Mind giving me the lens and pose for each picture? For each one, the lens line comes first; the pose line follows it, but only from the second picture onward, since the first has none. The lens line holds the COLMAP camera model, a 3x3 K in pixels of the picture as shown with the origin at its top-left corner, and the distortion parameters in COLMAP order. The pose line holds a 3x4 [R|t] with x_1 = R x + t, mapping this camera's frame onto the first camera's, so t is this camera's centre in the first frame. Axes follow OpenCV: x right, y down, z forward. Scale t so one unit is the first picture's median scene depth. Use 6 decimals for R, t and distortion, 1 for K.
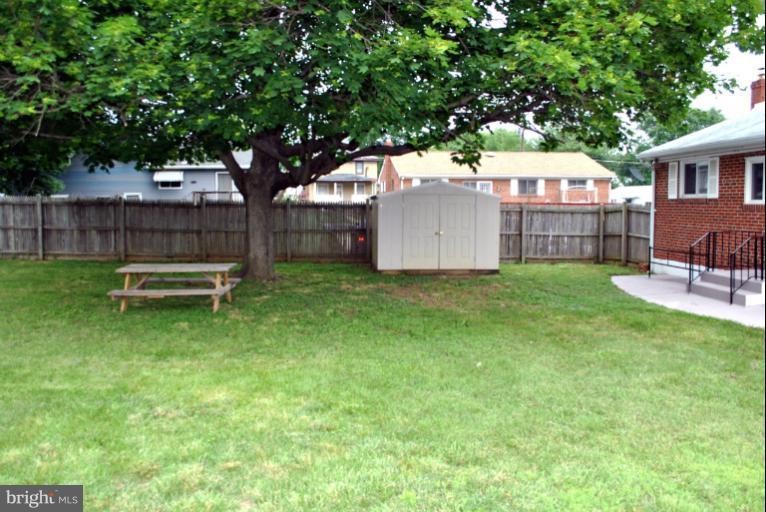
lens RADIAL K [[602.5, 0, 383.0], [0, 602.5, 256.0], [0, 0, 1]] dist [-0.077122, -0.001351]
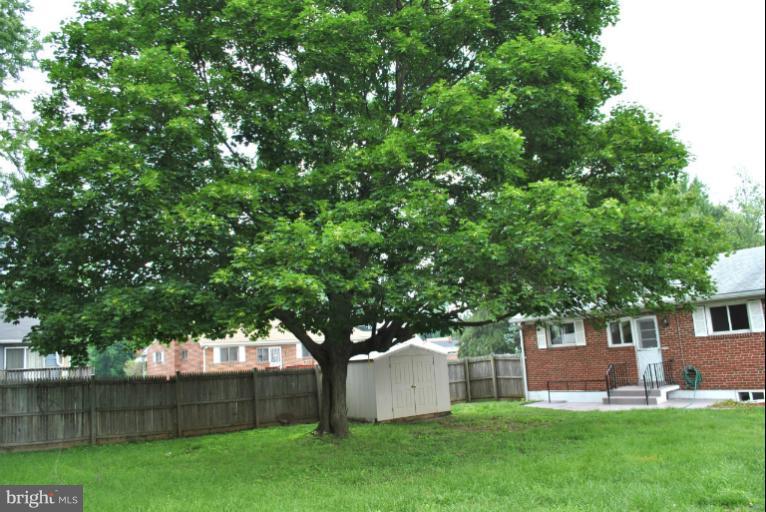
lens RADIAL K [[602.5, 0, 383.0], [0, 602.5, 256.0], [0, 0, 1]] dist [-0.077122, -0.001351]
pose [[0.826150, 0.039578, 0.562058, -0.588264], [0.113960, 0.965177, -0.235469, -0.011053], [-0.551805, 0.258585, 0.792871, -0.025177]]
